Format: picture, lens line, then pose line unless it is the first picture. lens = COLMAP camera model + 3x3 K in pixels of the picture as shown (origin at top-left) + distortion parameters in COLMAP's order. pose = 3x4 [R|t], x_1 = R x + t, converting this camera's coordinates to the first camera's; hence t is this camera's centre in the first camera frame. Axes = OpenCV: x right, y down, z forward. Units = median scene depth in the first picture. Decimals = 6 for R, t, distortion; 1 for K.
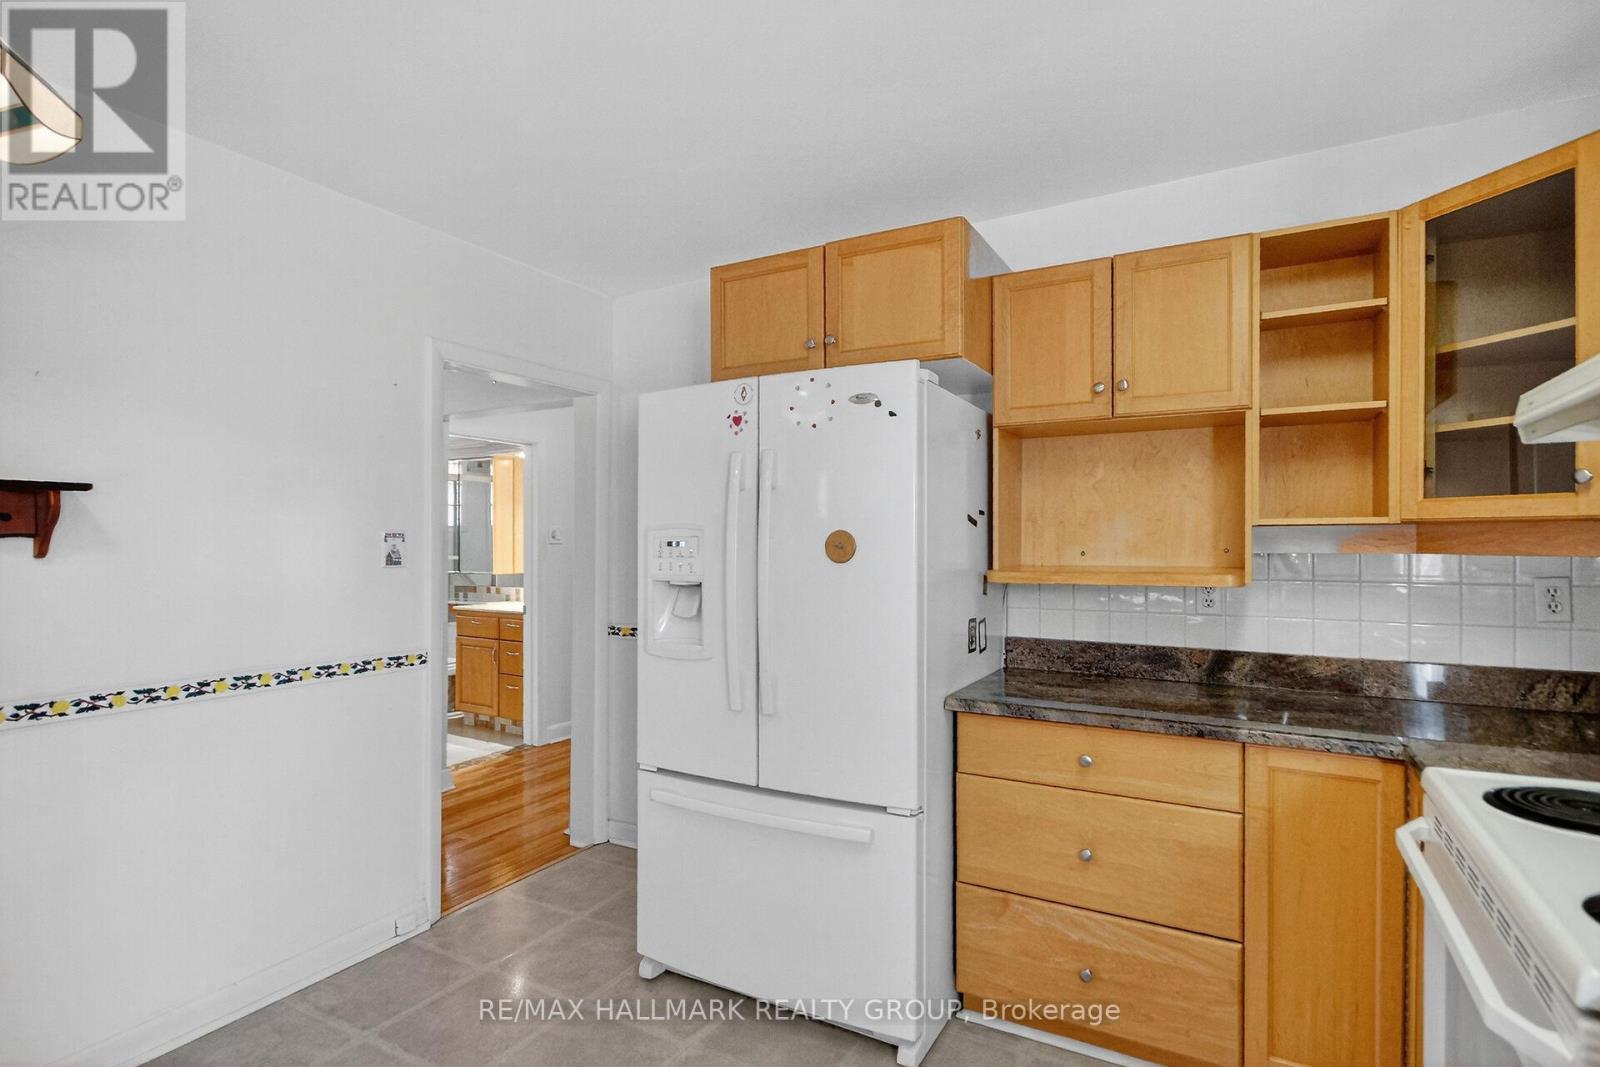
lens RADIAL K [[797.4, 0, 800.0], [0, 797.4, 533.5], [0, 0, 1]] dist [-0.002186, -0.000229]
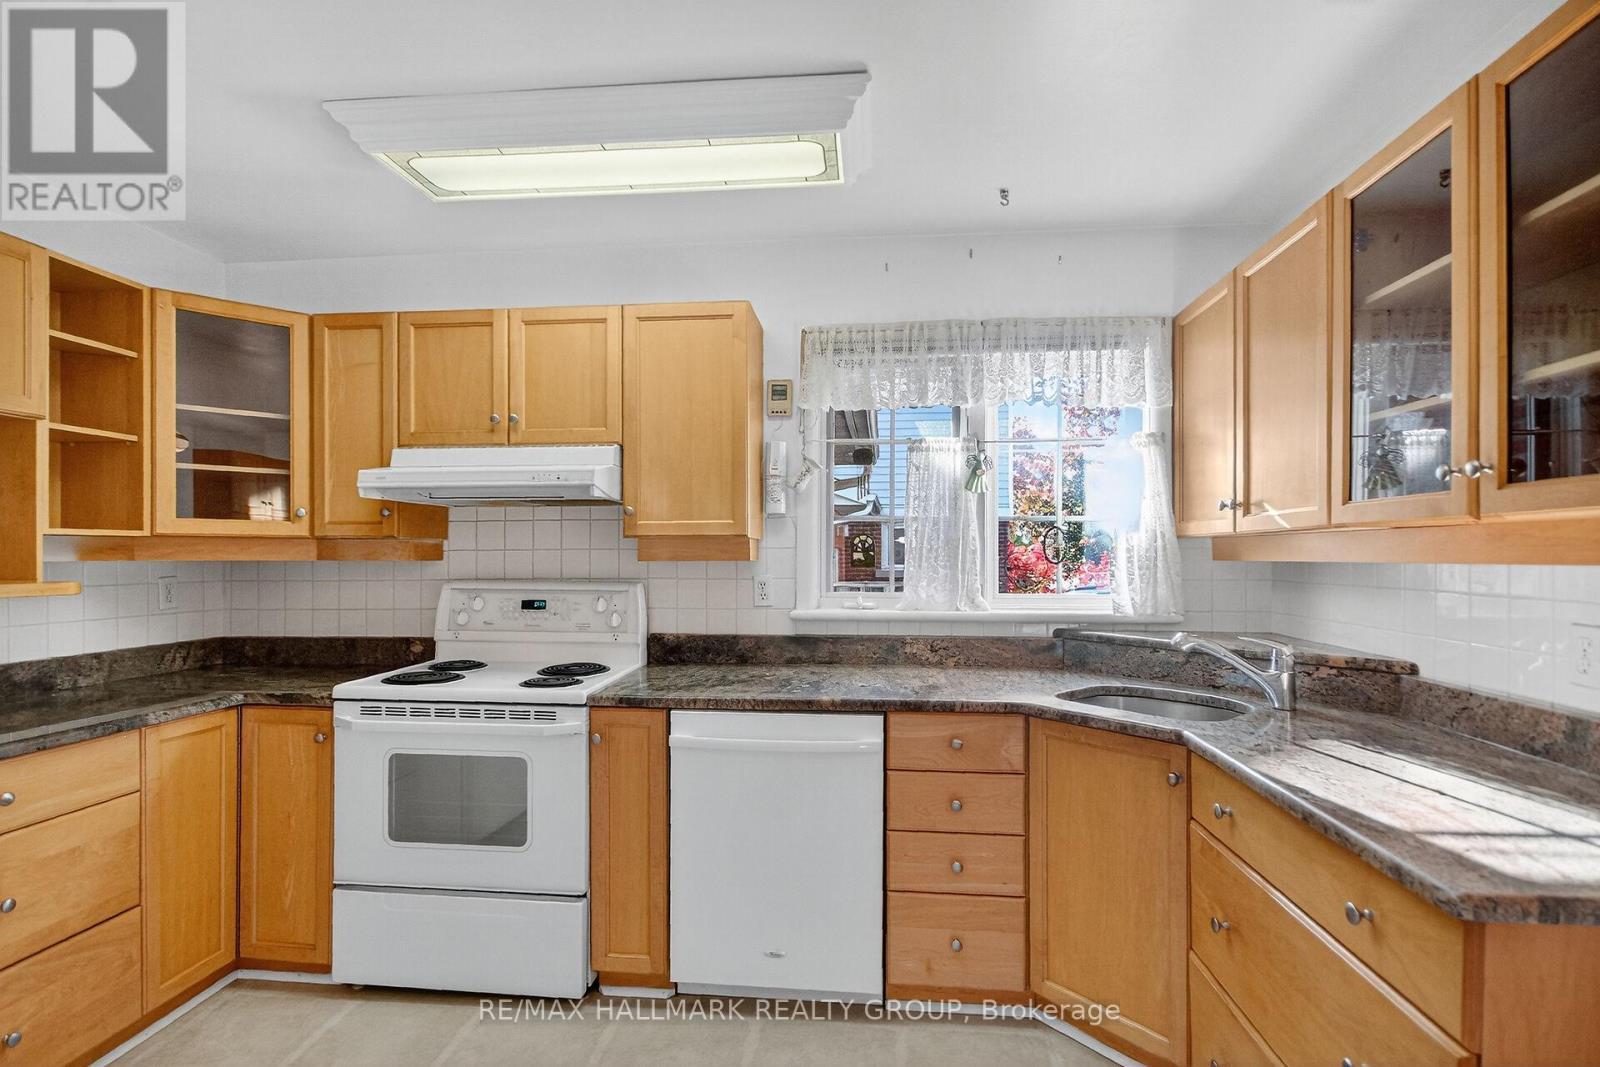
lens RADIAL K [[775.4, 0, 800.2], [0, 775.4, 556.8], [0, 0, 1]] dist [-0.000054, 0.000099]
pose [[-0.397920, -0.002423, 0.917417, -0.719581], [-0.003644, 0.999993, 0.001060, 0.013441], [-0.917413, -0.002921, -0.397926, 0.502902]]
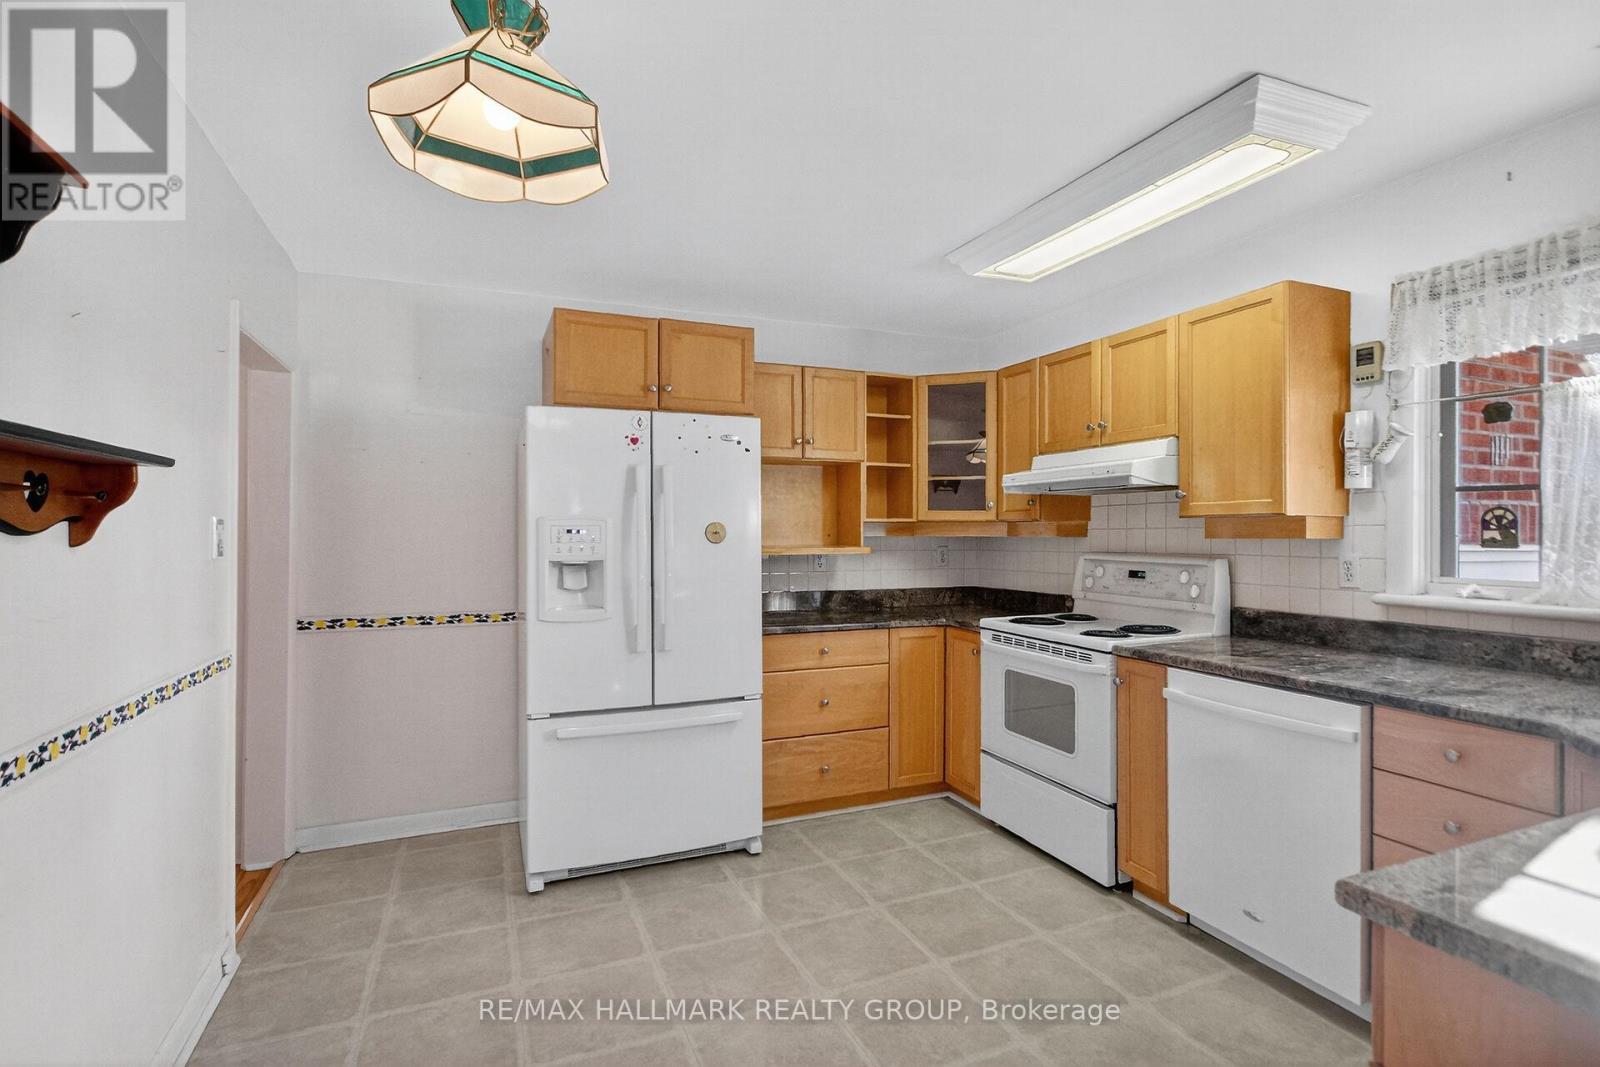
lens RADIAL K [[769.5, 0, 806.1], [0, 769.5, 526.1], [0, 0, 1]] dist [-0.000661, -0.000120]
pose [[0.616024, 0.006831, 0.787698, -0.984891], [-0.003563, 0.999976, -0.005886, 0.011096], [-0.787720, 0.000820, 0.616033, -0.043219]]
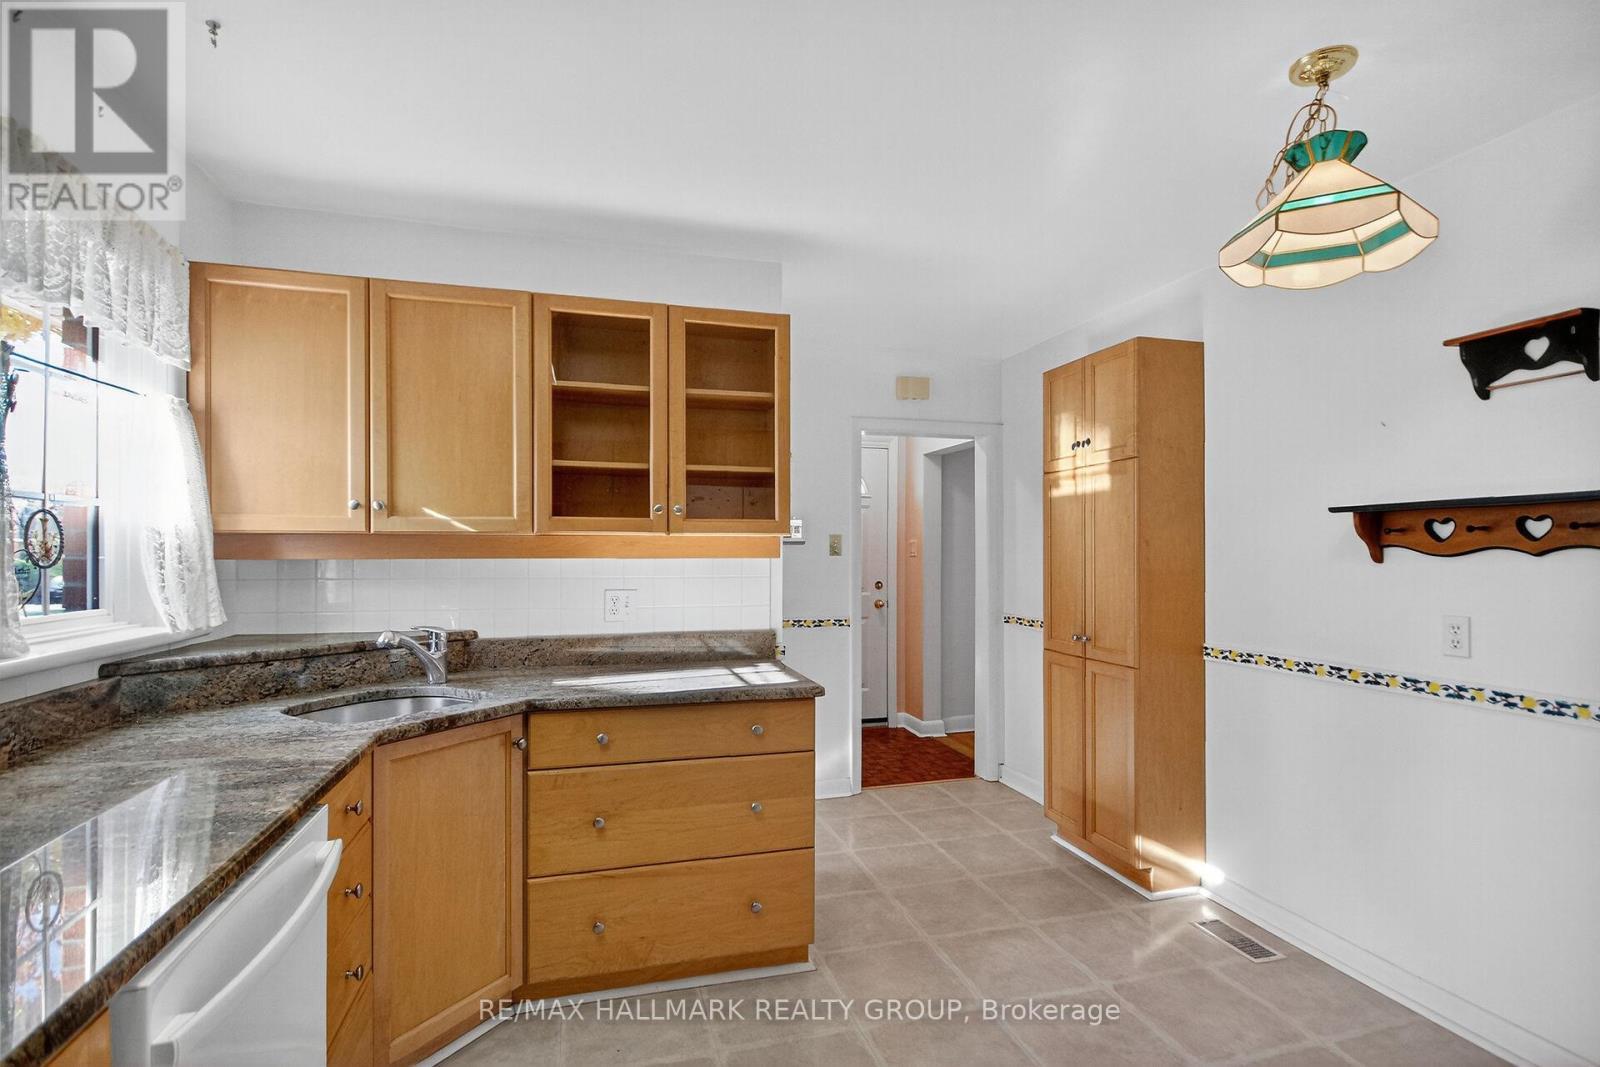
lens RADIAL K [[765.3, 0, 802.1], [0, 765.3, 544.6], [0, 0, 1]] dist [0.011704, 0.000136]
pose [[-0.706151, -0.005788, -0.708038, 0.342681], [0.002777, 0.999936, -0.010943, 0.012390], [0.708056, -0.009693, -0.706090, 0.743375]]
